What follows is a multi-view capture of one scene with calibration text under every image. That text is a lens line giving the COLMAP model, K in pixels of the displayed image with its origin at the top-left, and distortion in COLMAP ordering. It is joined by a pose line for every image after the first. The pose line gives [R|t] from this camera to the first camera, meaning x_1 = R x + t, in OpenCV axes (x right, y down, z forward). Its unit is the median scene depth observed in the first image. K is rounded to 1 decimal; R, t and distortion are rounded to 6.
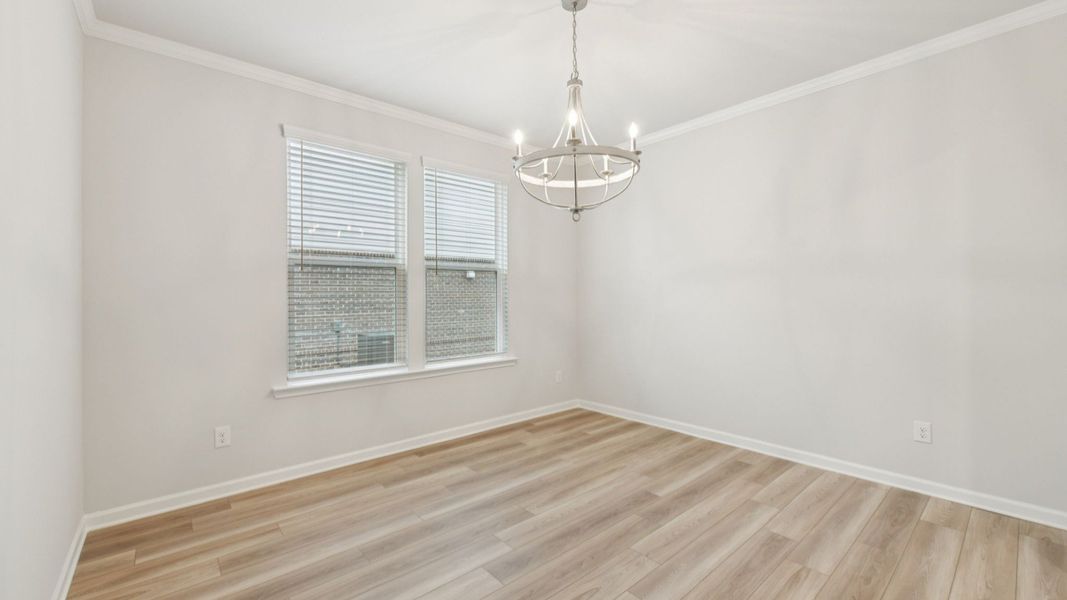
lens RADIAL K [[478.0, 0, 531.4], [0, 478.0, 296.5], [0, 0, 1]] dist [-0.003269, -0.000563]
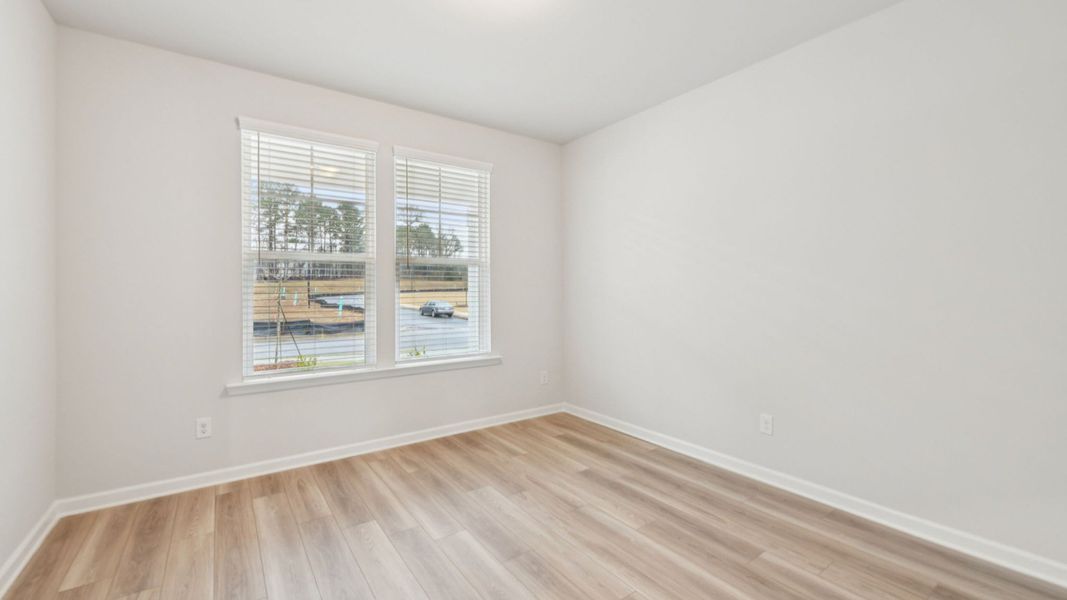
lens RADIAL K [[435.6, 0, 530.8], [0, 435.6, 296.2], [0, 0, 1]] dist [-0.006927, -0.000461]
pose [[0.987284, 0.002074, -0.158955, 0.213328], [-0.000064, 0.999920, 0.012651, -0.002315], [0.158968, -0.012480, 0.987205, 0.209848]]
